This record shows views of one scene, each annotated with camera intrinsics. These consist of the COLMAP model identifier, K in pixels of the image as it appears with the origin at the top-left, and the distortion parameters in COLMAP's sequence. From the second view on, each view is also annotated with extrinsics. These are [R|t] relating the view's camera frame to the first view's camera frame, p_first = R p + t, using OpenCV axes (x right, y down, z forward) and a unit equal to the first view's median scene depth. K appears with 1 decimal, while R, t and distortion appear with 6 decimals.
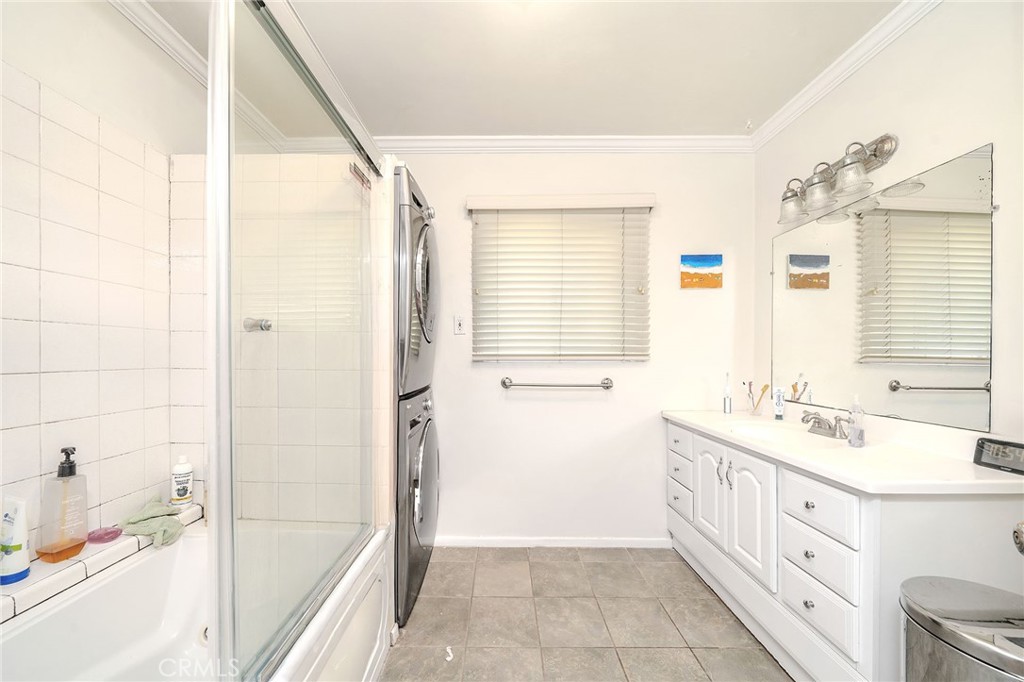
lens RADIAL K [[356.5, 0, 506.3], [0, 356.5, 348.9], [0, 0, 1]] dist [-0.004830, 0.000017]
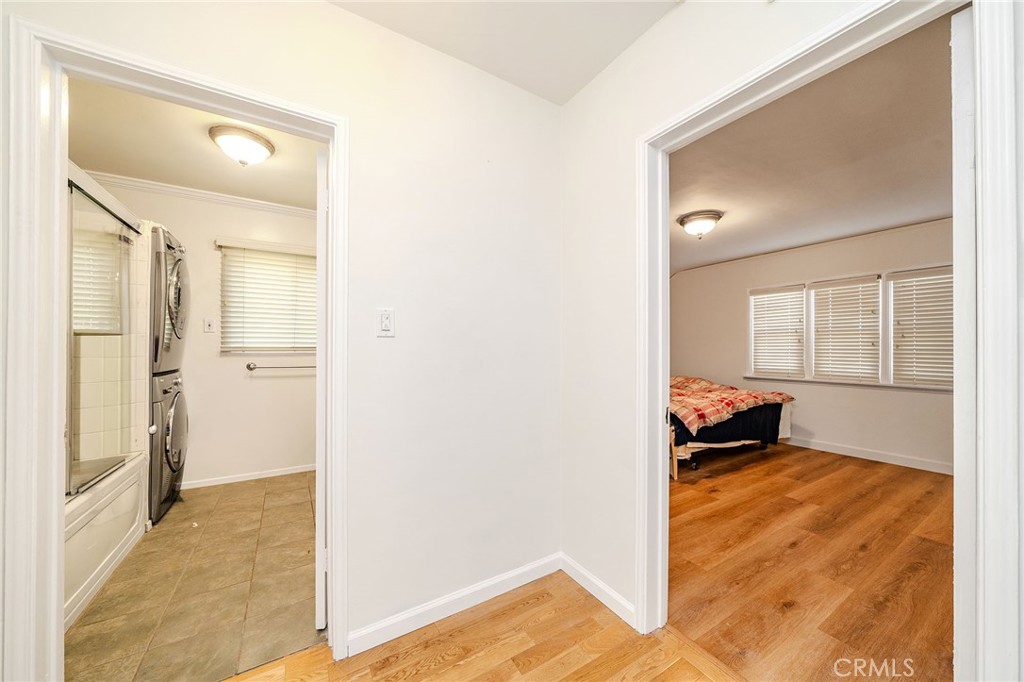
lens RADIAL K [[356.5, 0, 522.1], [0, 356.5, 342.9], [0, 0, 1]] dist [-0.004830, 0.000017]
pose [[0.845968, 0.006665, 0.533192, 0.210196], [-0.003828, 0.999972, -0.006427, 0.006365], [-0.533220, 0.003396, 0.845970, -1.053916]]
